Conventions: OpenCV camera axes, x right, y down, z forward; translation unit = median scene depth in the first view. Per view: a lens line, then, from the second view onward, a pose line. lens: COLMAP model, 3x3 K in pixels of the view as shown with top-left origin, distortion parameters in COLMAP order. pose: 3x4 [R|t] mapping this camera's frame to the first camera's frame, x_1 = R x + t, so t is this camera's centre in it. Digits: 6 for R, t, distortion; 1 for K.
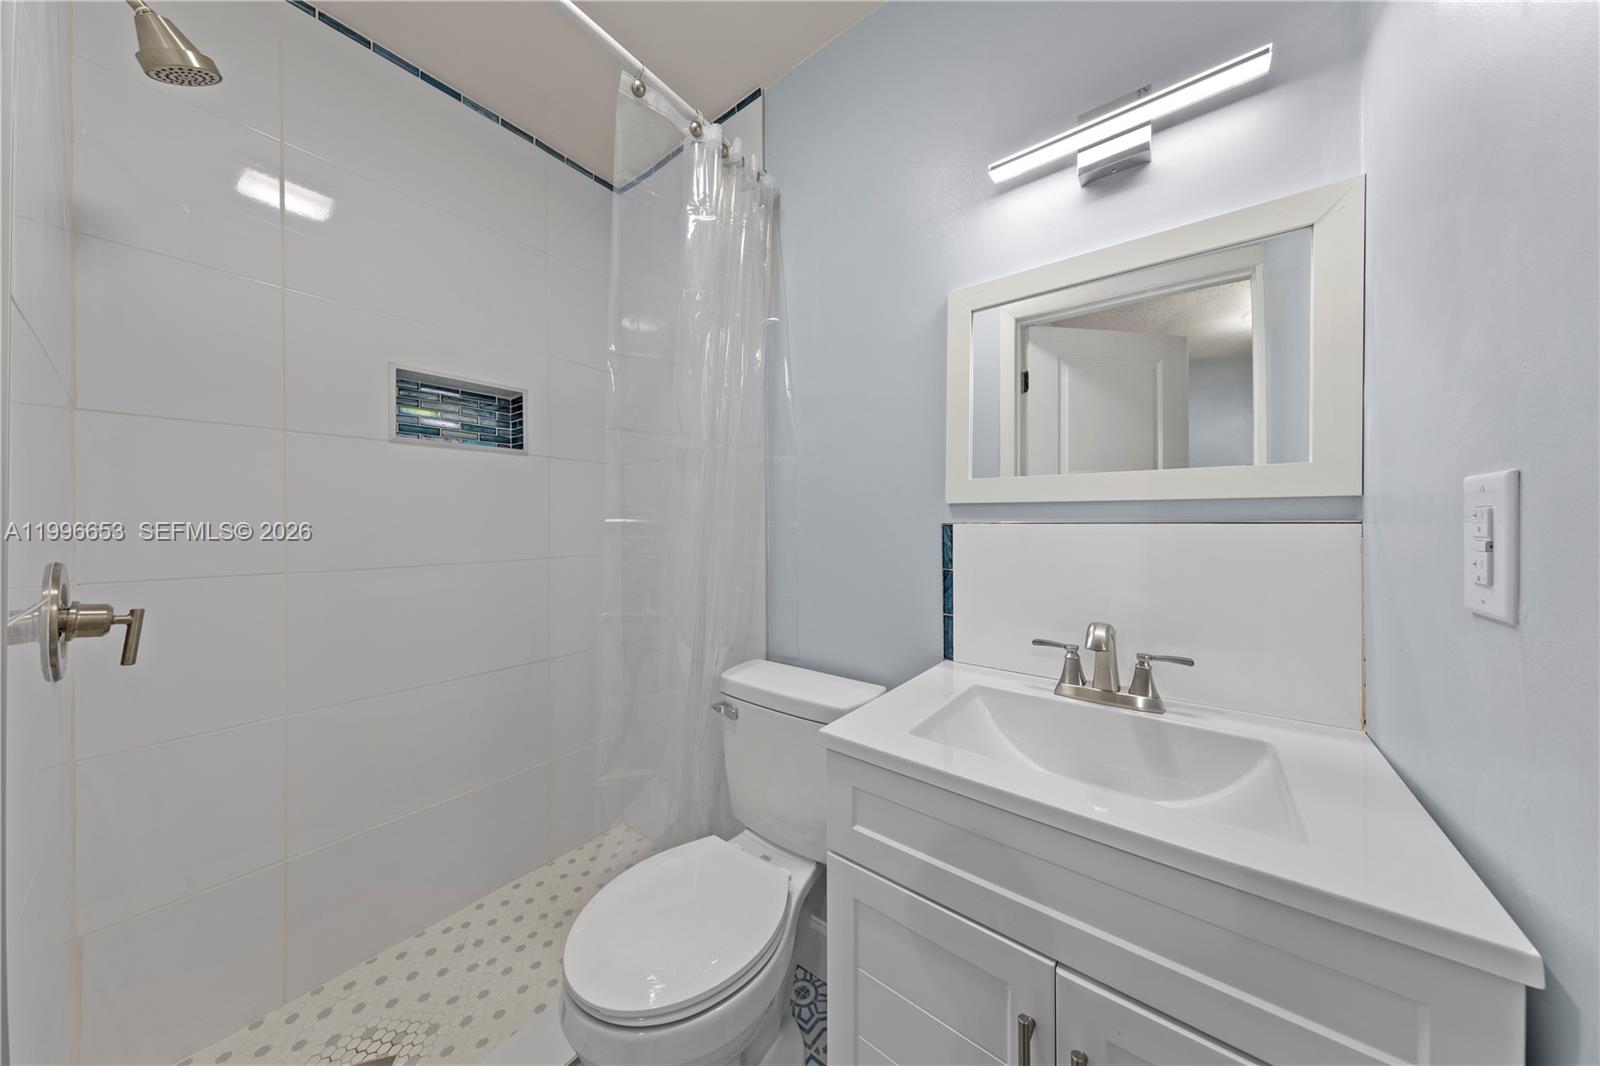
lens RADIAL K [[504.9, 0, 793.8], [0, 504.9, 532.5], [0, 0, 1]] dist [0.011439, -0.001459]
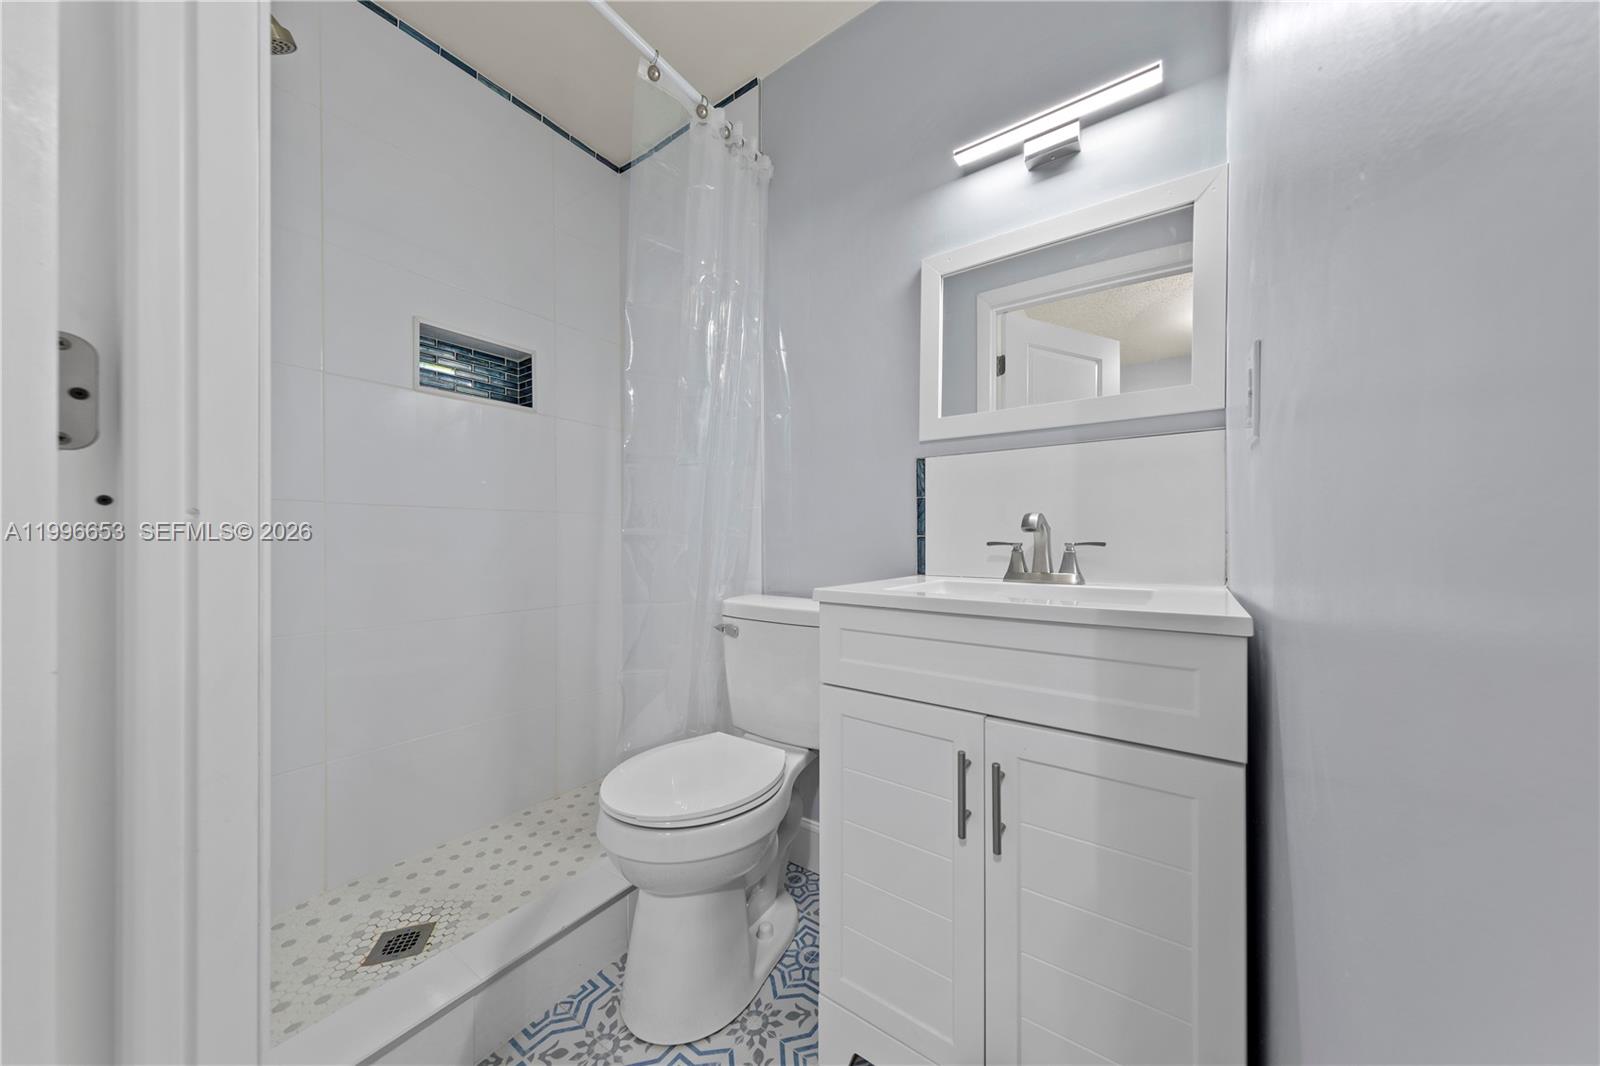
lens RADIAL K [[504.9, 0, 805.5], [0, 504.9, 526.0], [0, 0, 1]] dist [0.011439, -0.001459]
pose [[0.998804, 0.001526, 0.048865, -0.016812], [-0.001515, 0.999999, -0.000281, 0.122904], [-0.048866, 0.000206, 0.998805, -0.135258]]
